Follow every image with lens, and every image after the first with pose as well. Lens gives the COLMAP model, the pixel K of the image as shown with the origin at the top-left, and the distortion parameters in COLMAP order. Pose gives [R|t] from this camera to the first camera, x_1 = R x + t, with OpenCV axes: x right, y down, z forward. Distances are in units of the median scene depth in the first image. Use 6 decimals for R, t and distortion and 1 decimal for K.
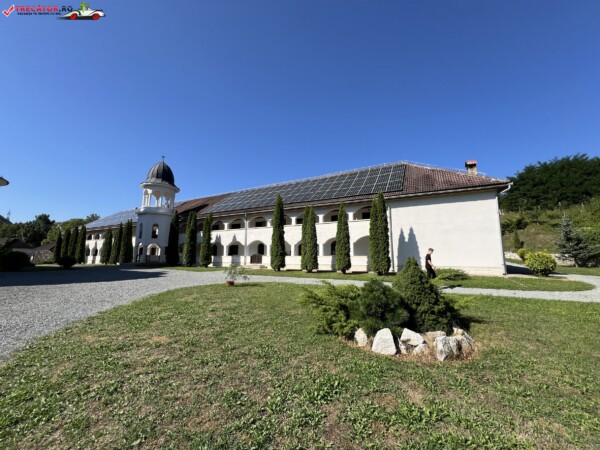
lens RADIAL K [[241.3, 0, 300.6], [0, 241.3, 224.5], [0, 0, 1]] dist [-0.001172, 0.001318]
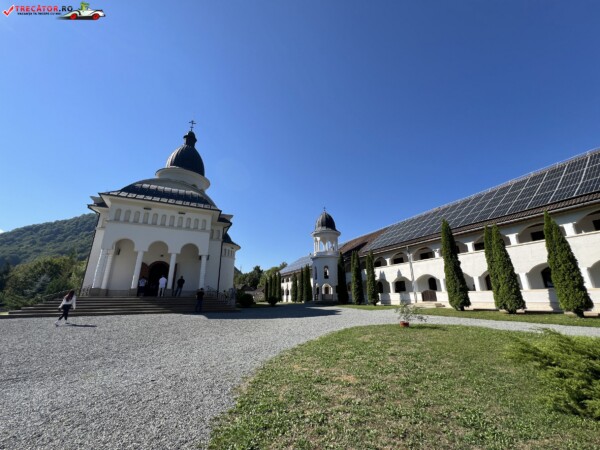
lens RADIAL K [[241.3, 0, 300.2], [0, 241.3, 225.1], [0, 0, 1]] dist [-0.001172, 0.001318]
pose [[0.795325, -0.187596, -0.576425, -0.002325], [0.102774, 0.978872, -0.176769, -0.002966], [0.597408, 0.081347, 0.797801, -0.004648]]
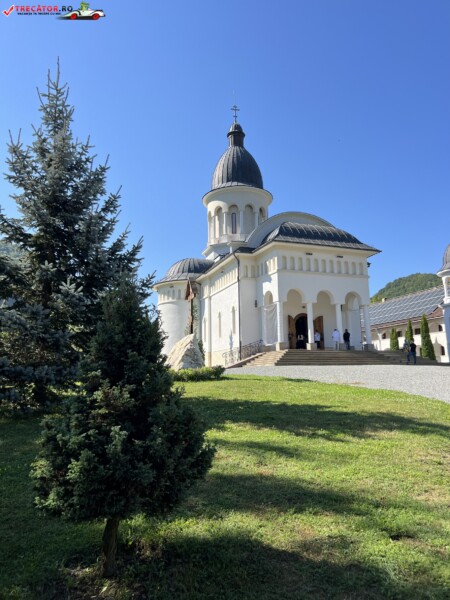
lens RADIAL K [[455.1, 0, 223.2], [0, 455.1, 299.0], [0, 0, 1]] dist [0.057609, -0.067044]
pose [[0.740844, -0.138017, -0.657344, -0.244203], [0.123802, 0.989952, -0.068325, -0.076854], [0.660169, -0.030762, 0.750487, -1.060402]]
